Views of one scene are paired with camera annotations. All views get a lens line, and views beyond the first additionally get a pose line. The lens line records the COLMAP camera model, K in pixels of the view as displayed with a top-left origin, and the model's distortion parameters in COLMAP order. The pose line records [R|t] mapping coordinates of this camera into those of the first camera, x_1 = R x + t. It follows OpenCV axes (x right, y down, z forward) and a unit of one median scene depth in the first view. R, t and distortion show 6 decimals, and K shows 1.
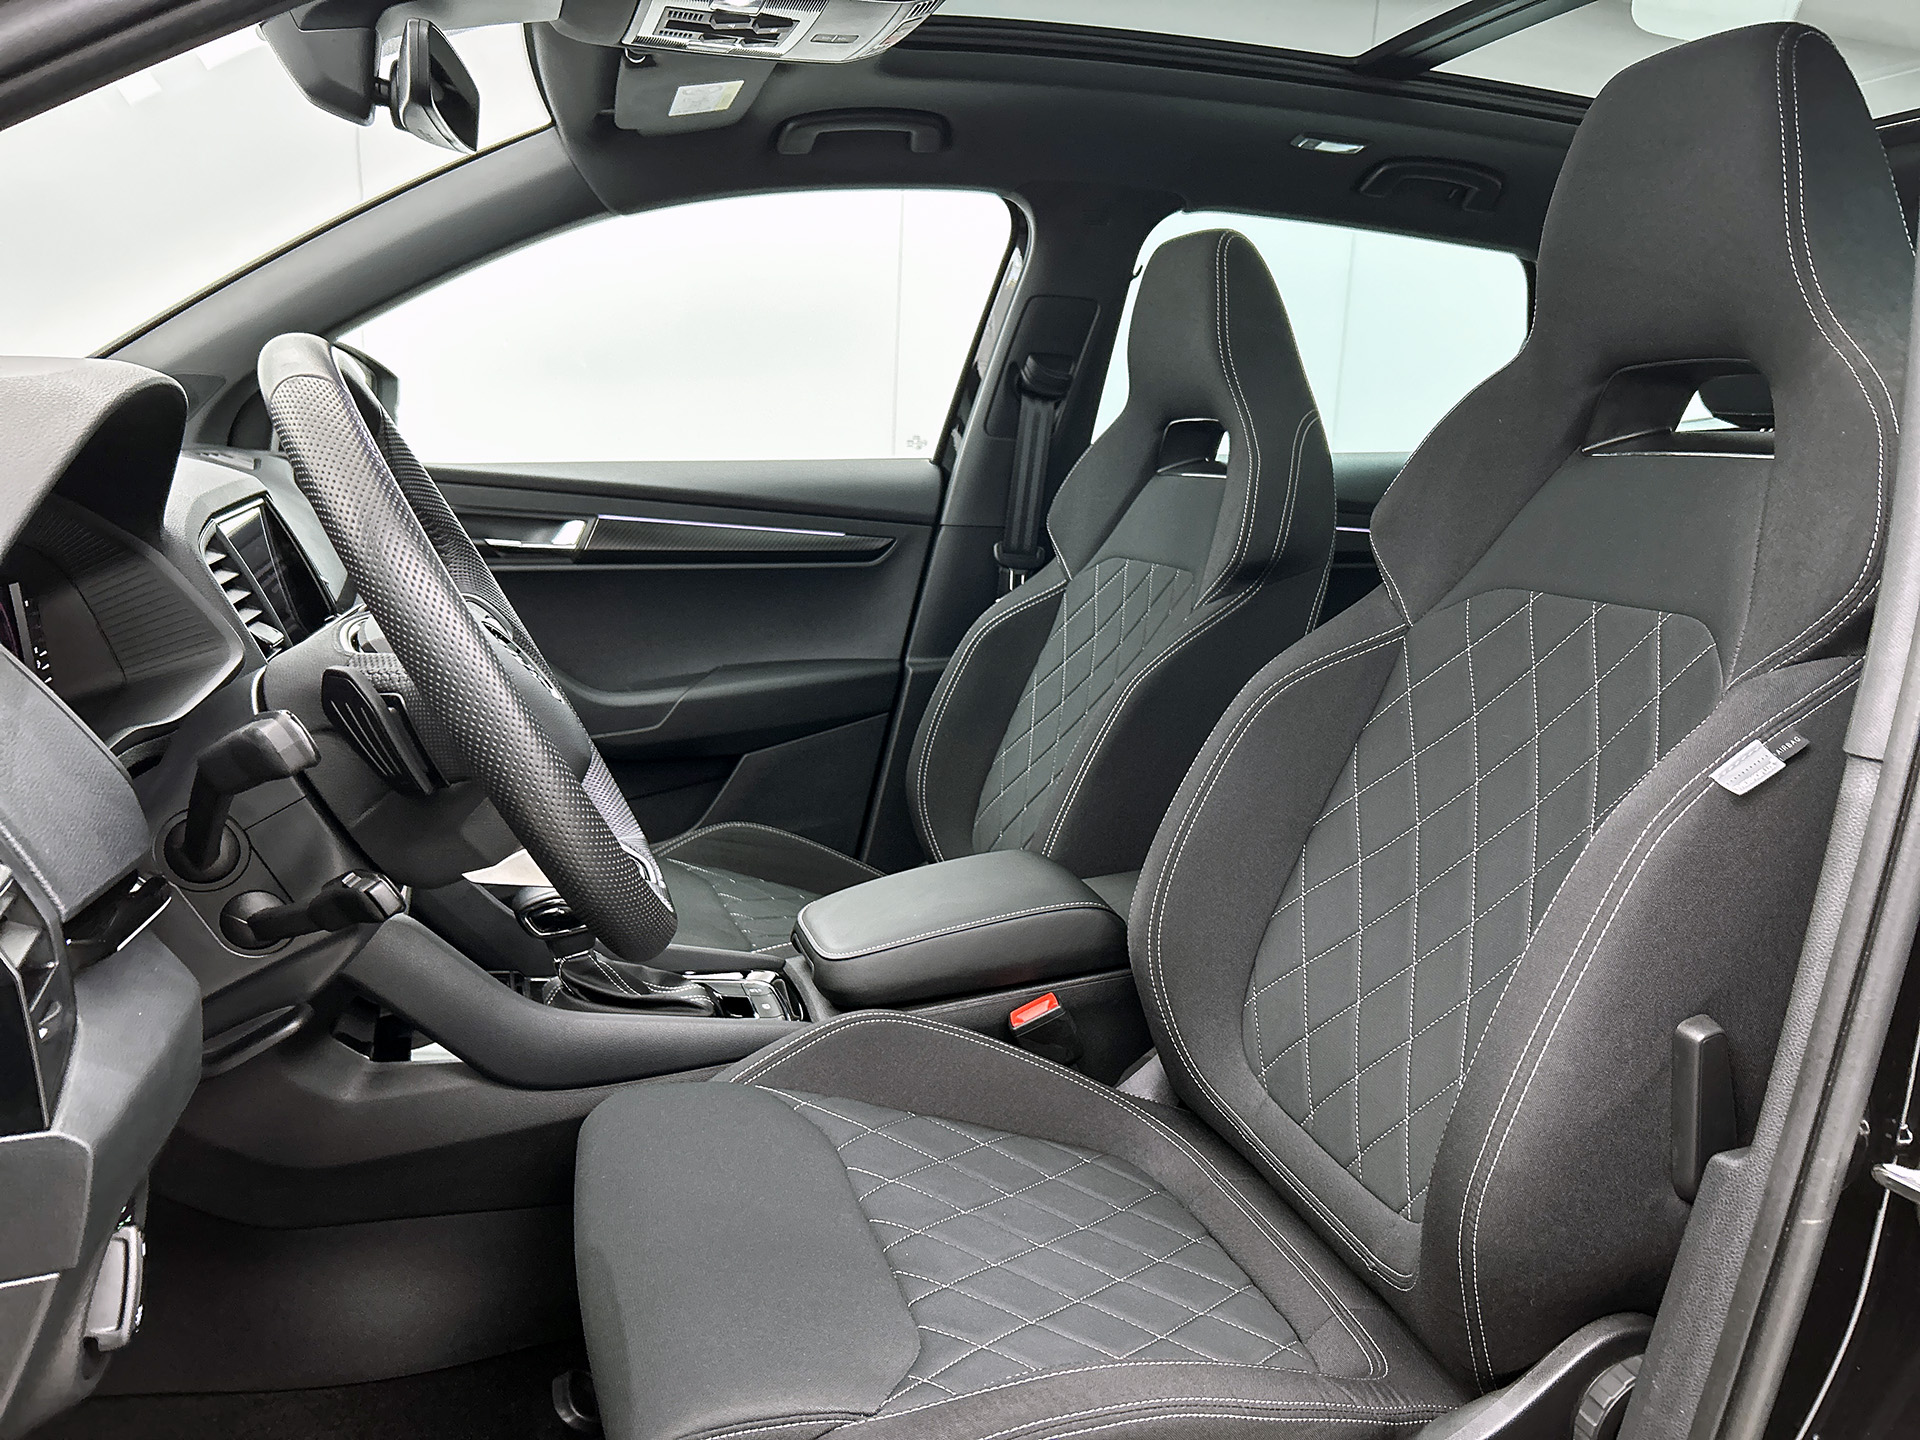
lens RADIAL K [[1417.9, 0, 966.3], [0, 1417.9, 727.1], [0, 0, 1]] dist [0.070392, -0.125216]
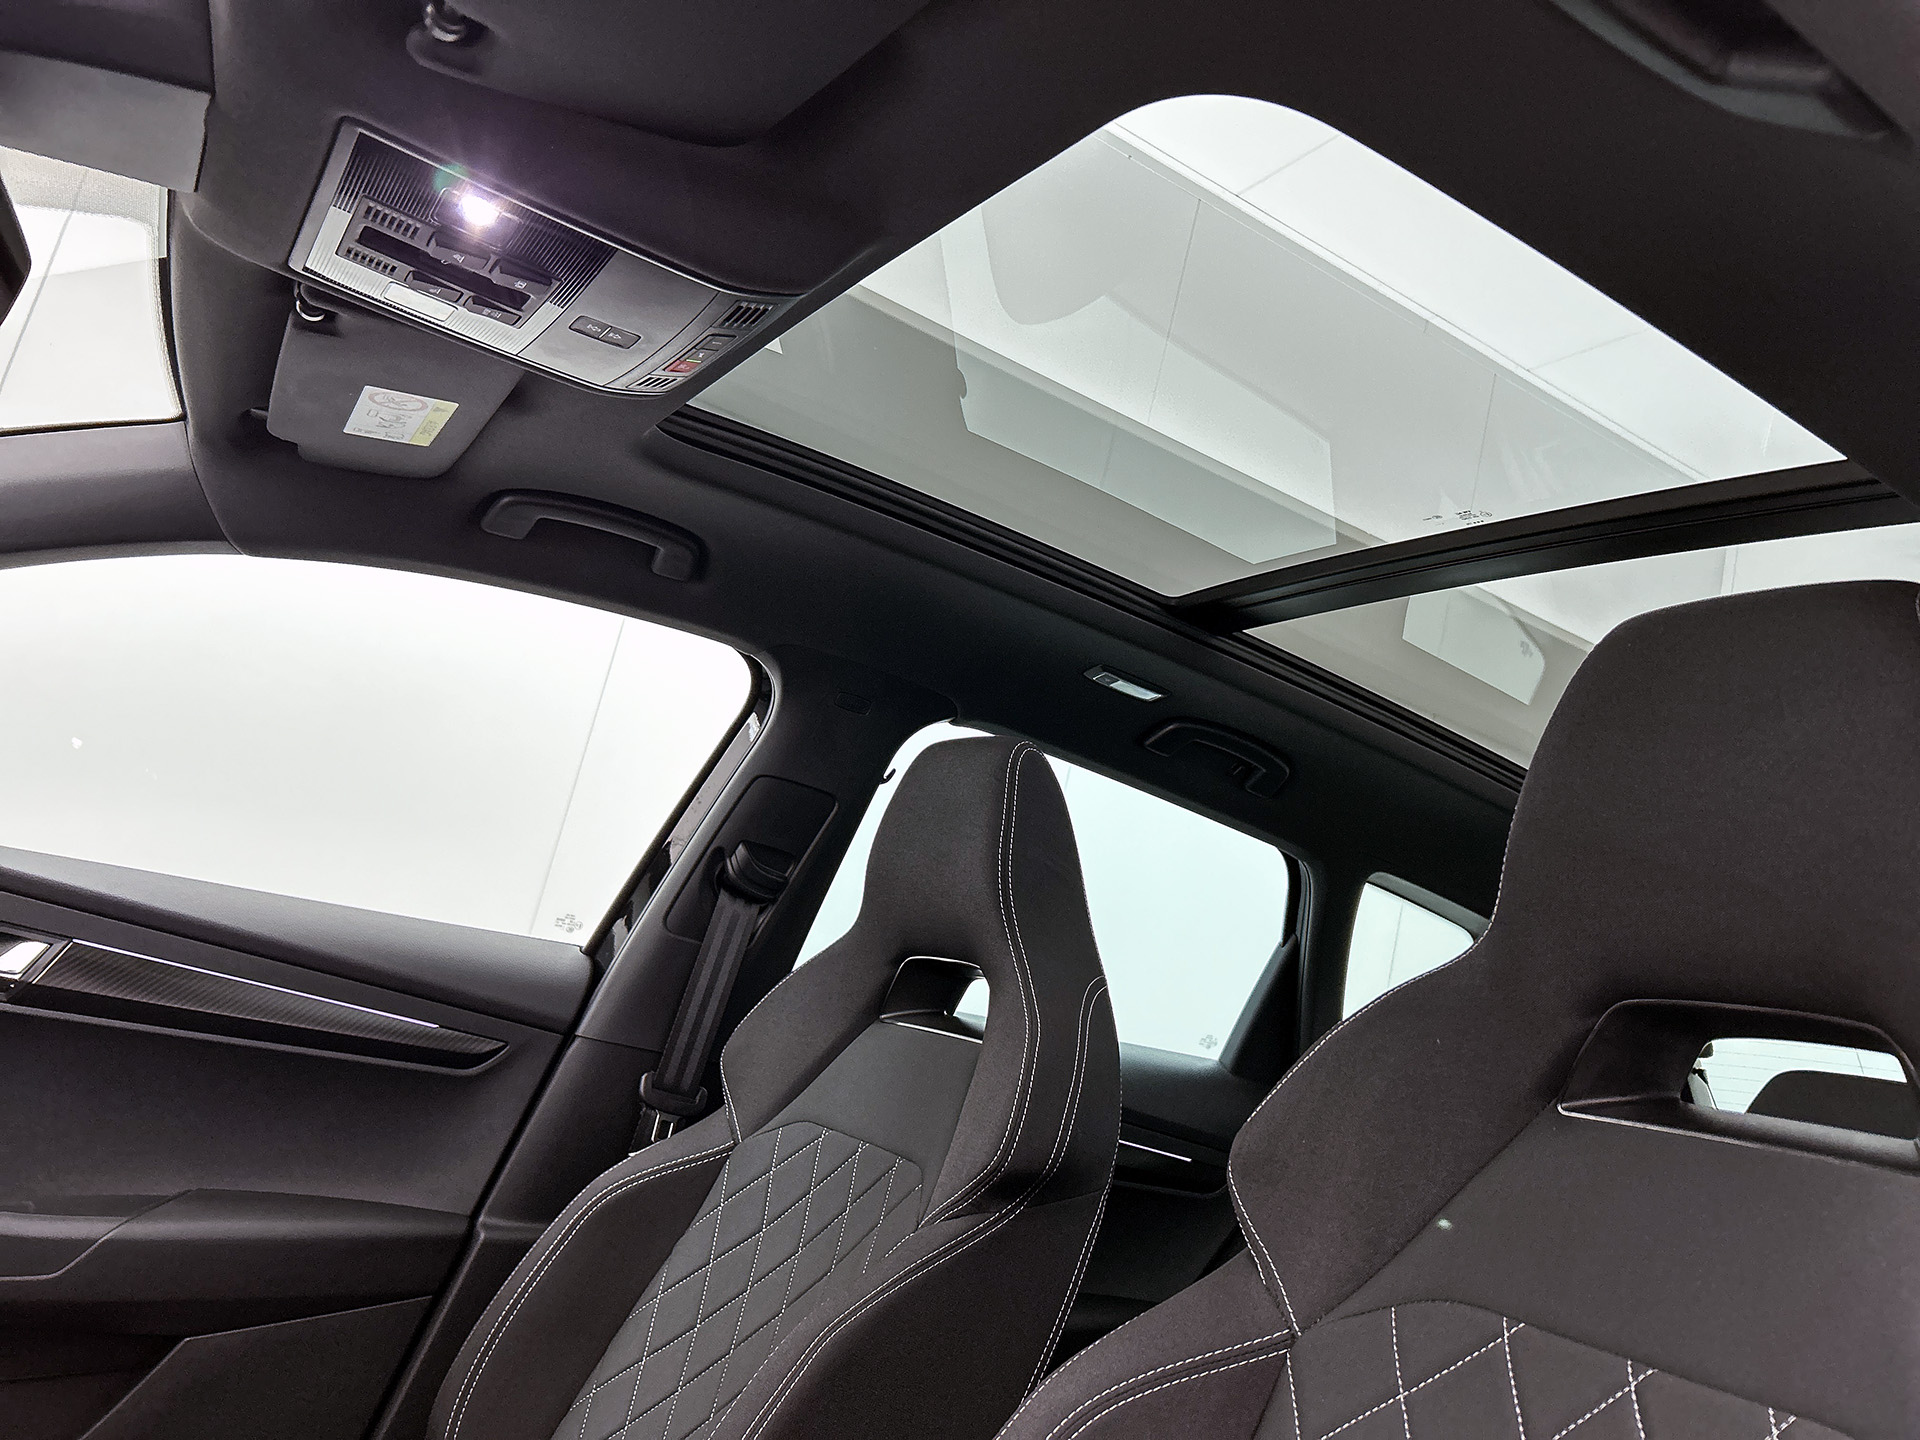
lens RADIAL K [[1427.0, 0, 968.8], [0, 1427.0, 724.8], [0, 0, 1]] dist [0.061635, -0.076956]
pose [[0.952747, 0.221468, 0.207906, -0.015572], [-0.130037, 0.915905, -0.379749, -0.035419], [-0.274524, 0.334769, 0.901424, 0.227246]]
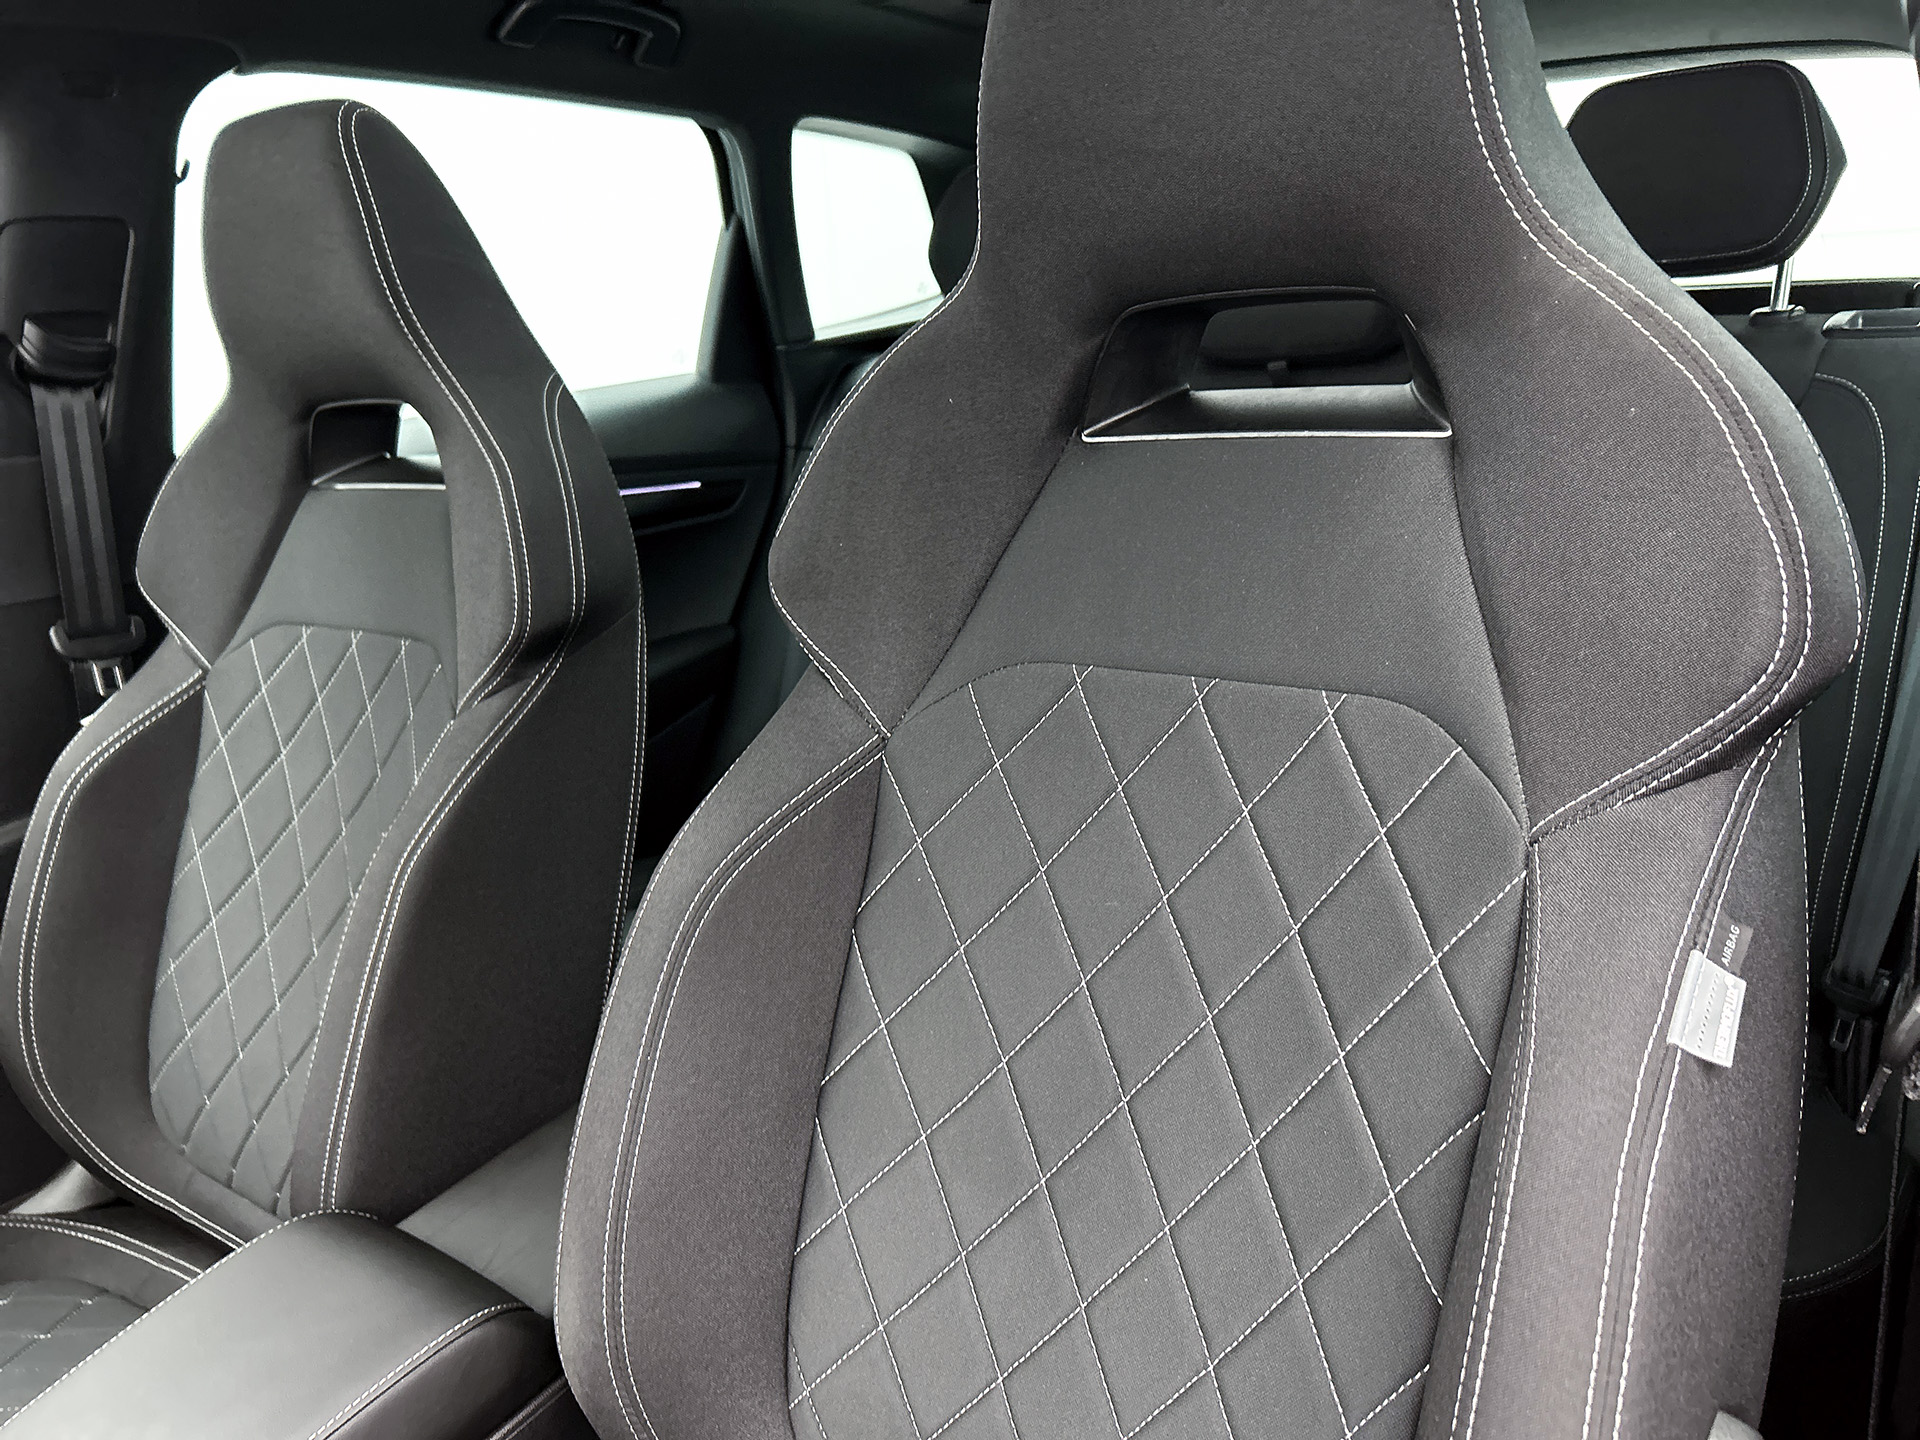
lens RADIAL K [[1427.0, 0, 968.8], [0, 1427.0, 724.8], [0, 0, 1]] dist [0.061635, -0.076956]
pose [[0.812004, -0.253710, 0.525624, 0.004083], [0.211851, 0.967278, 0.139613, -0.098088], [-0.543846, -0.002012, 0.839182, 0.276718]]
